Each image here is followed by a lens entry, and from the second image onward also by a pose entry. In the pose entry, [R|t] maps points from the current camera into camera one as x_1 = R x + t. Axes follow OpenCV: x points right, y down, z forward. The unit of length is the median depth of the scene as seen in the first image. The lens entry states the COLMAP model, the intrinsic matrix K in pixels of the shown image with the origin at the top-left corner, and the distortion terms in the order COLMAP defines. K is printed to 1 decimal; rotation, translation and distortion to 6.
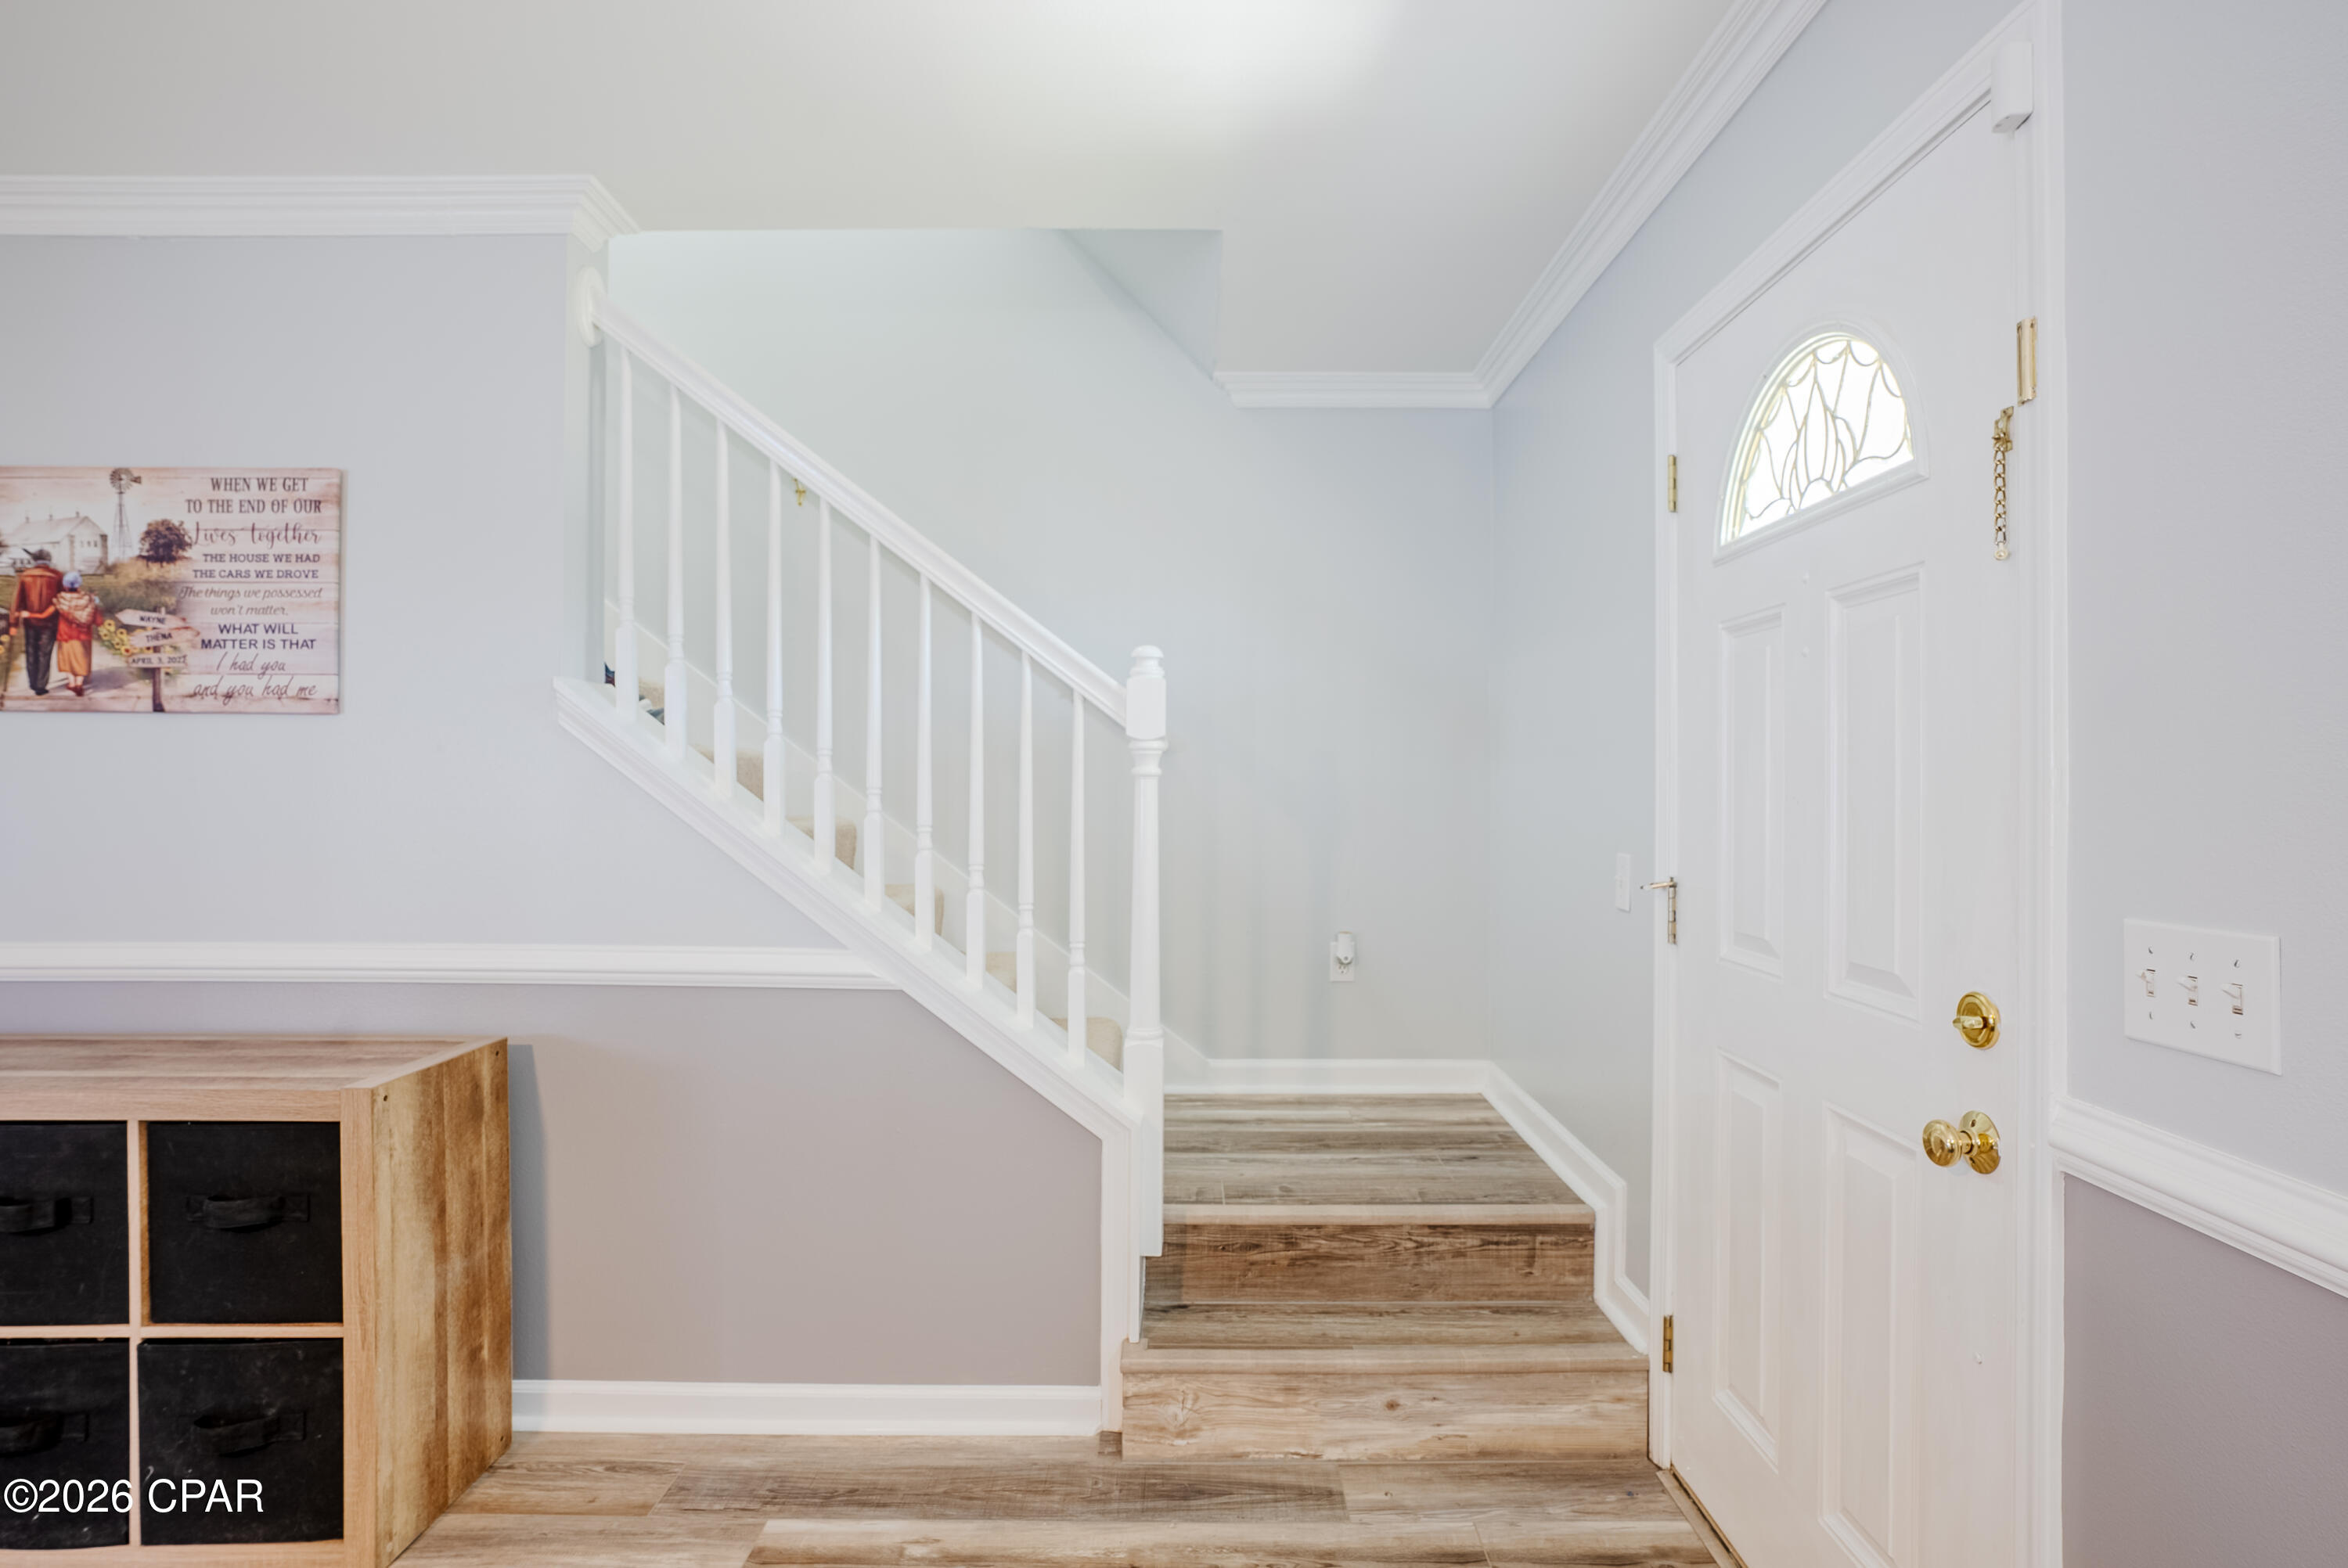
lens RADIAL K [[1236.8, 0, 1173.6], [0, 1236.8, 772.6], [0, 0, 1]] dist [0.000941, 0.000359]
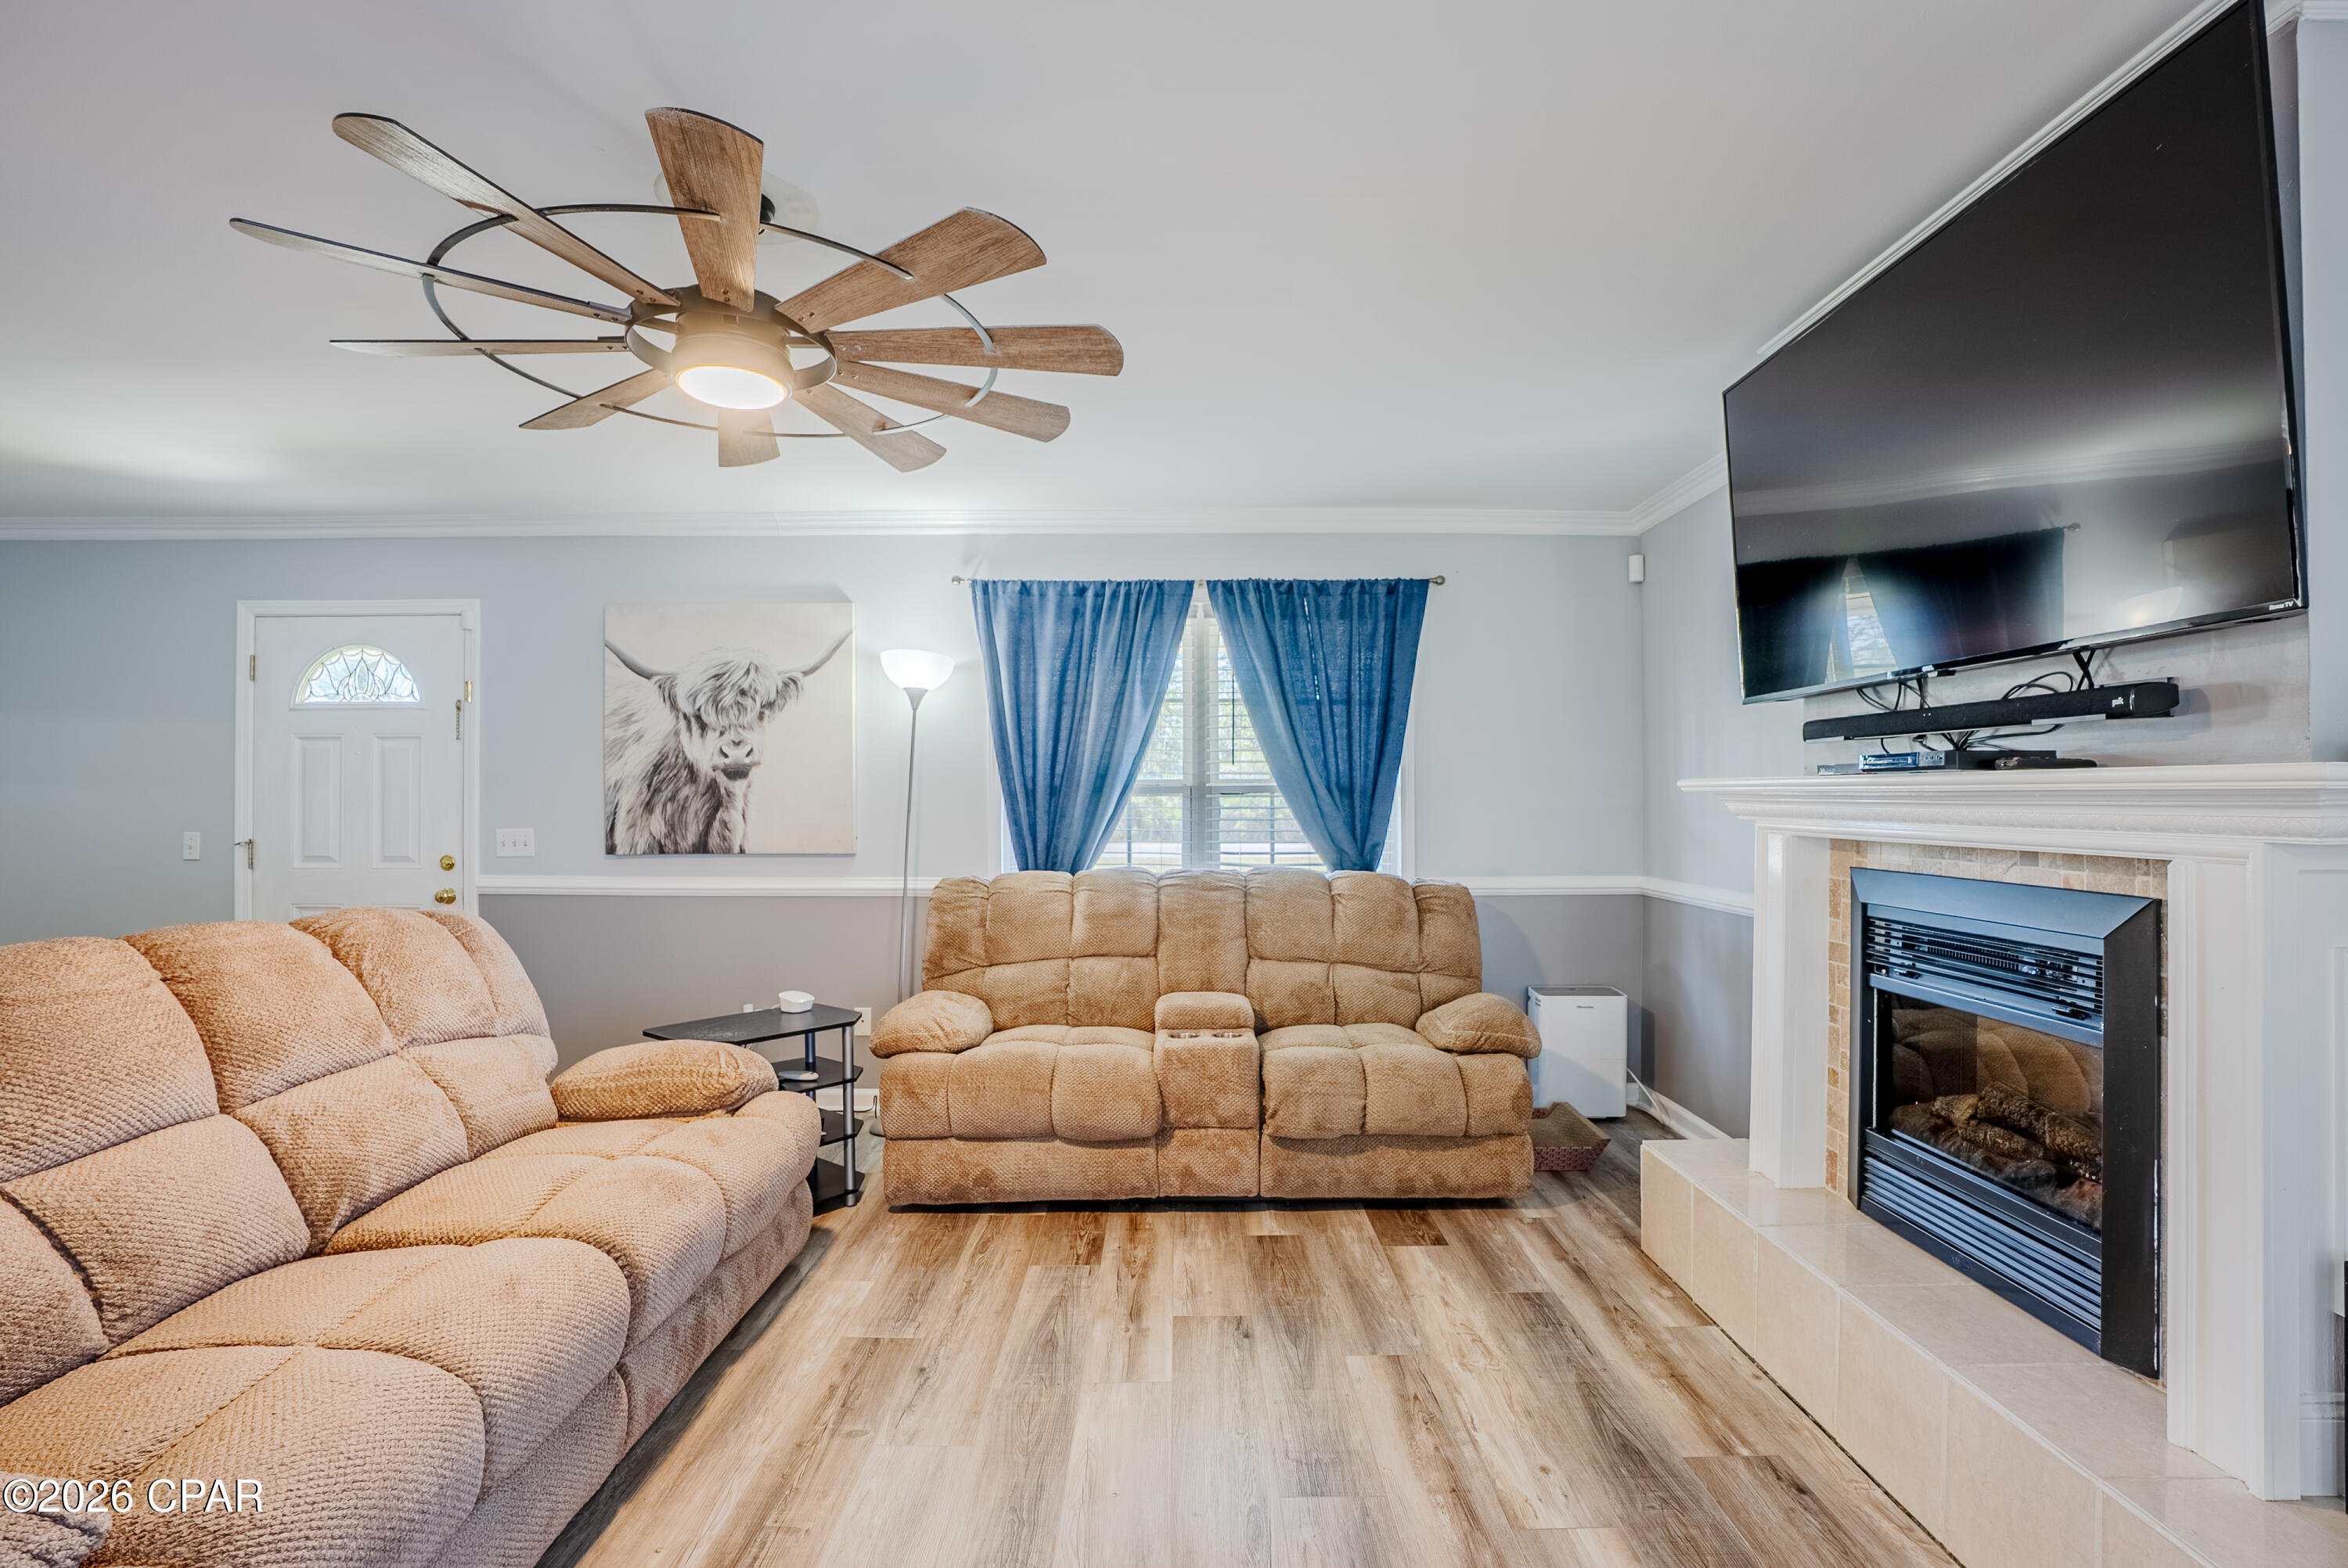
lens RADIAL K [[1090.9, 0, 1184.4], [0, 1090.9, 791.4], [0, 0, 1]] dist [-0.069889, 0.023312]
pose [[-0.022961, 0.012668, 0.999656, -2.581574], [-0.006730, 0.999895, -0.012826, 0.014631], [-0.999714, -0.007022, -0.022873, -1.131736]]
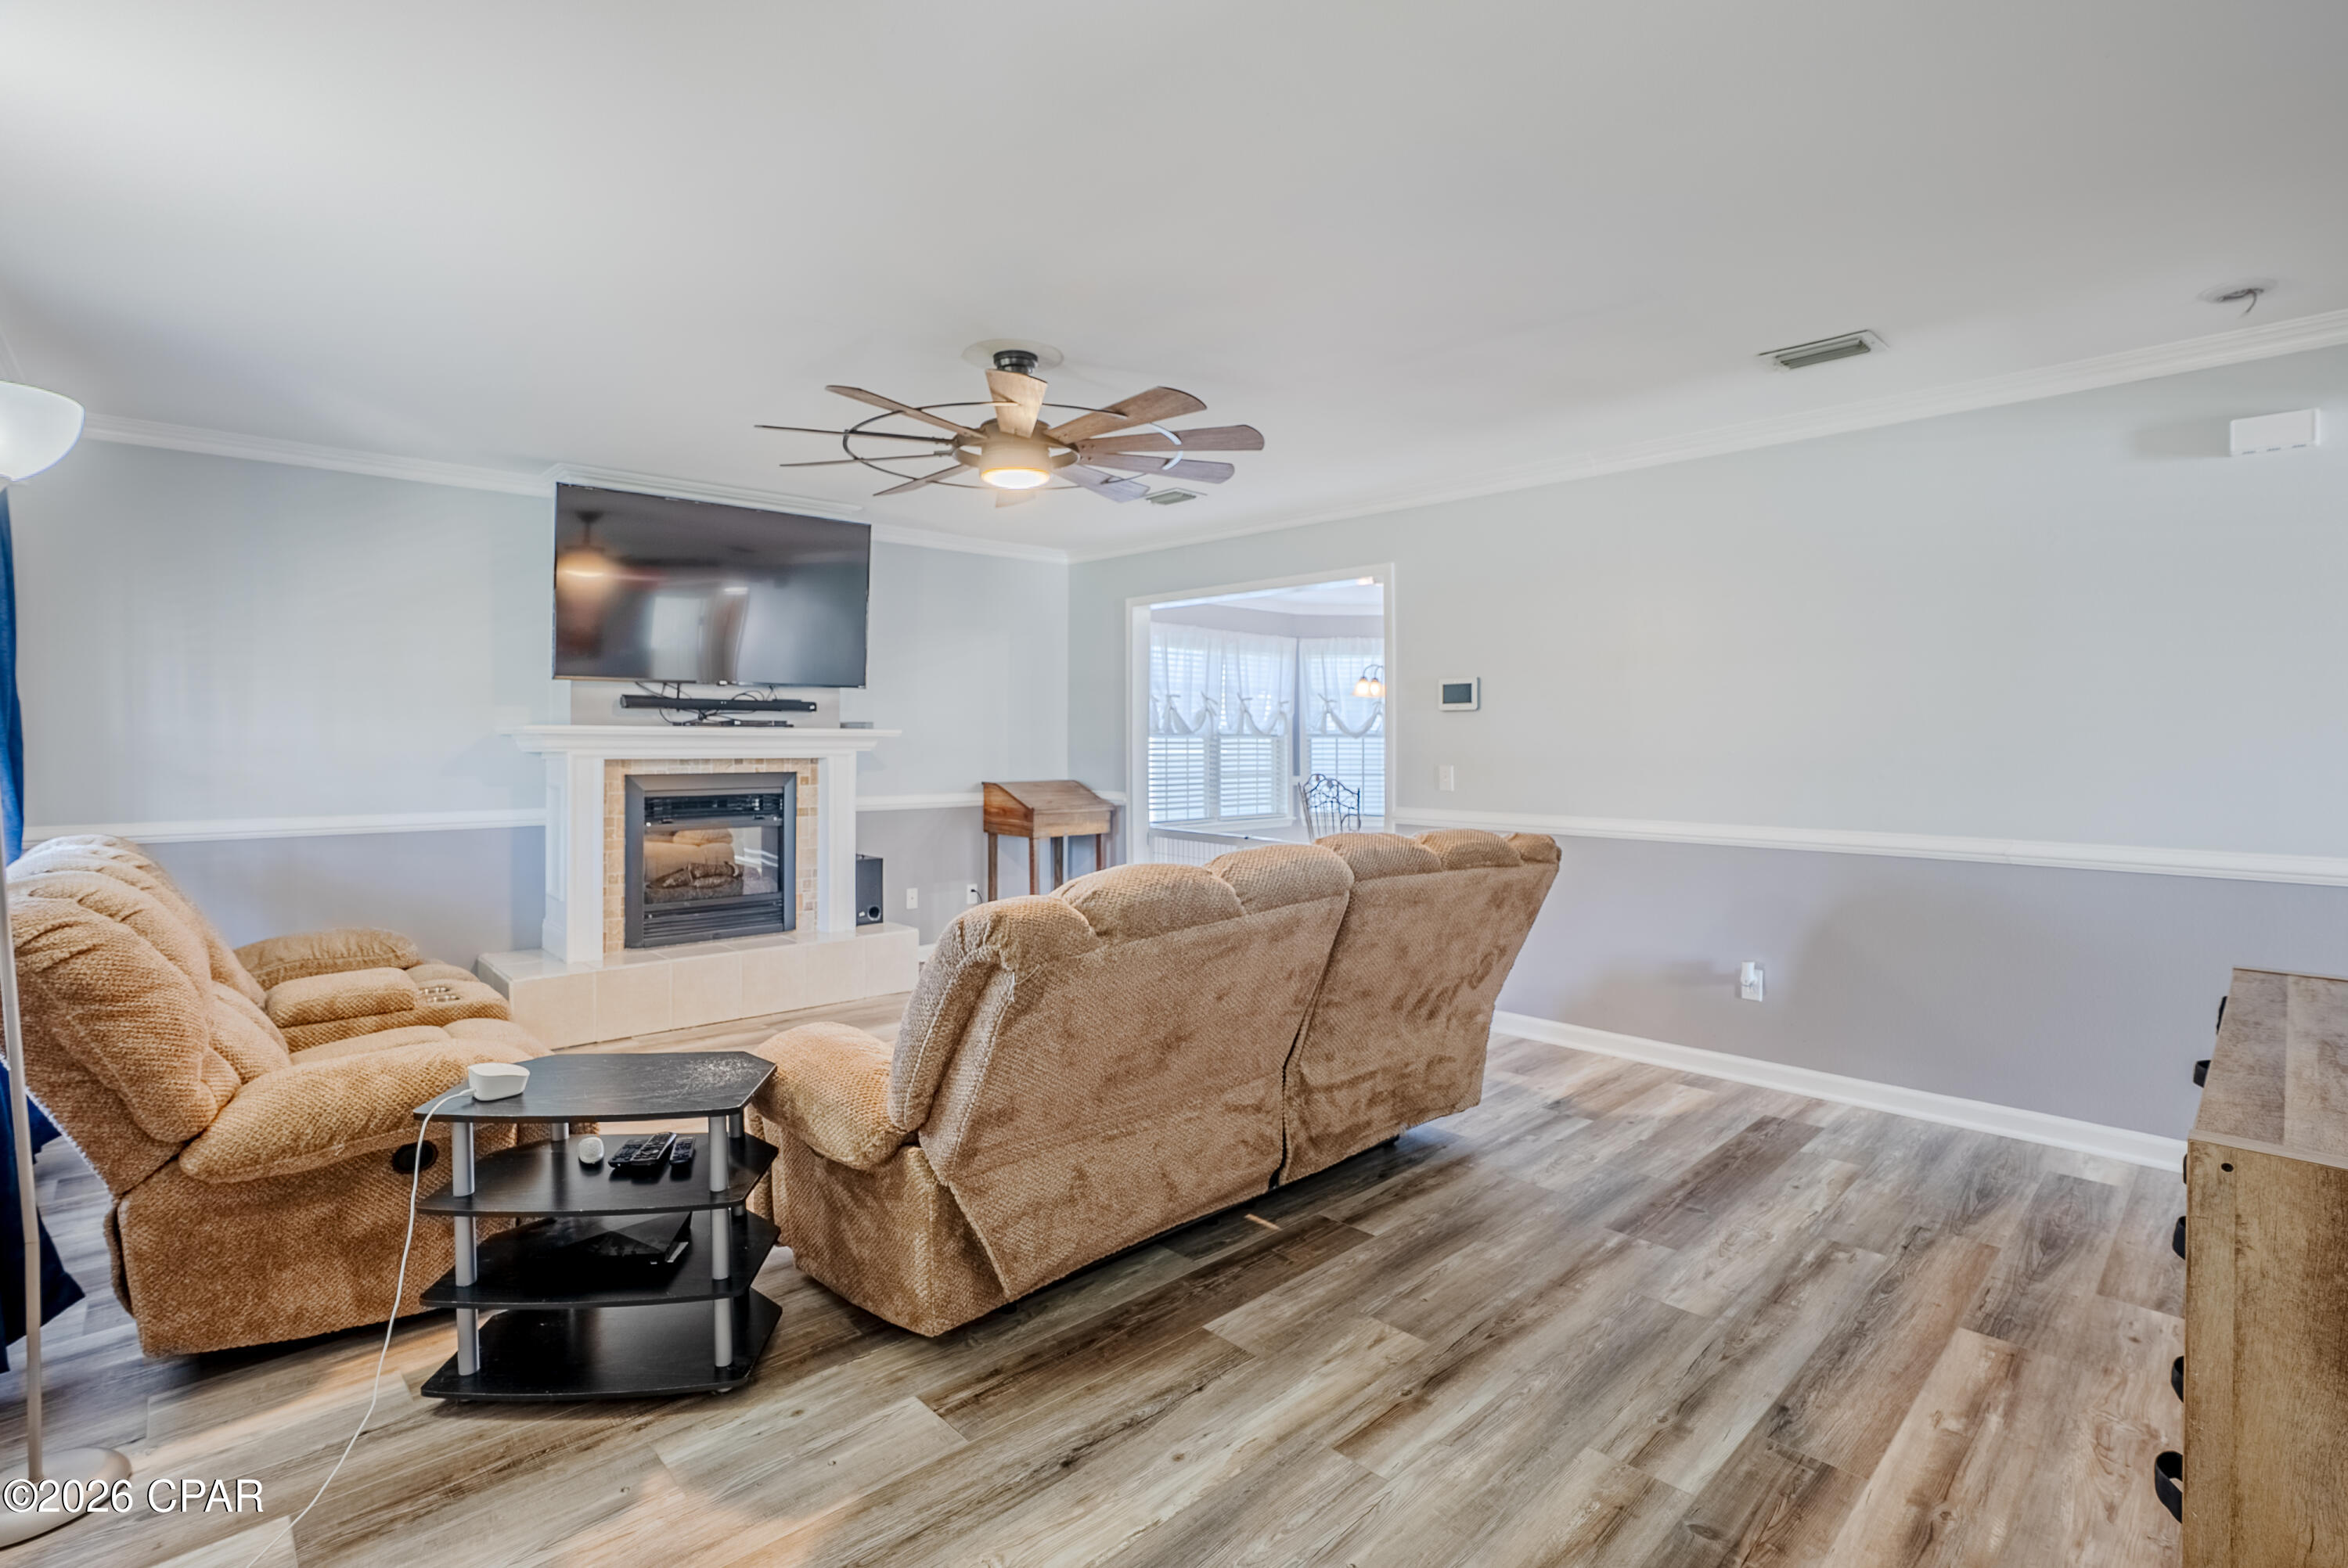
lens RADIAL K [[1090.9, 0, 1184.6], [0, 1090.9, 727.2], [0, 0, 1]] dist [-0.069889, 0.023312]
pose [[-0.719014, -0.003450, -0.694987, 0.326158], [0.005700, 0.999925, -0.010862, 0.007875], [0.694972, -0.011771, -0.718940, 1.462560]]
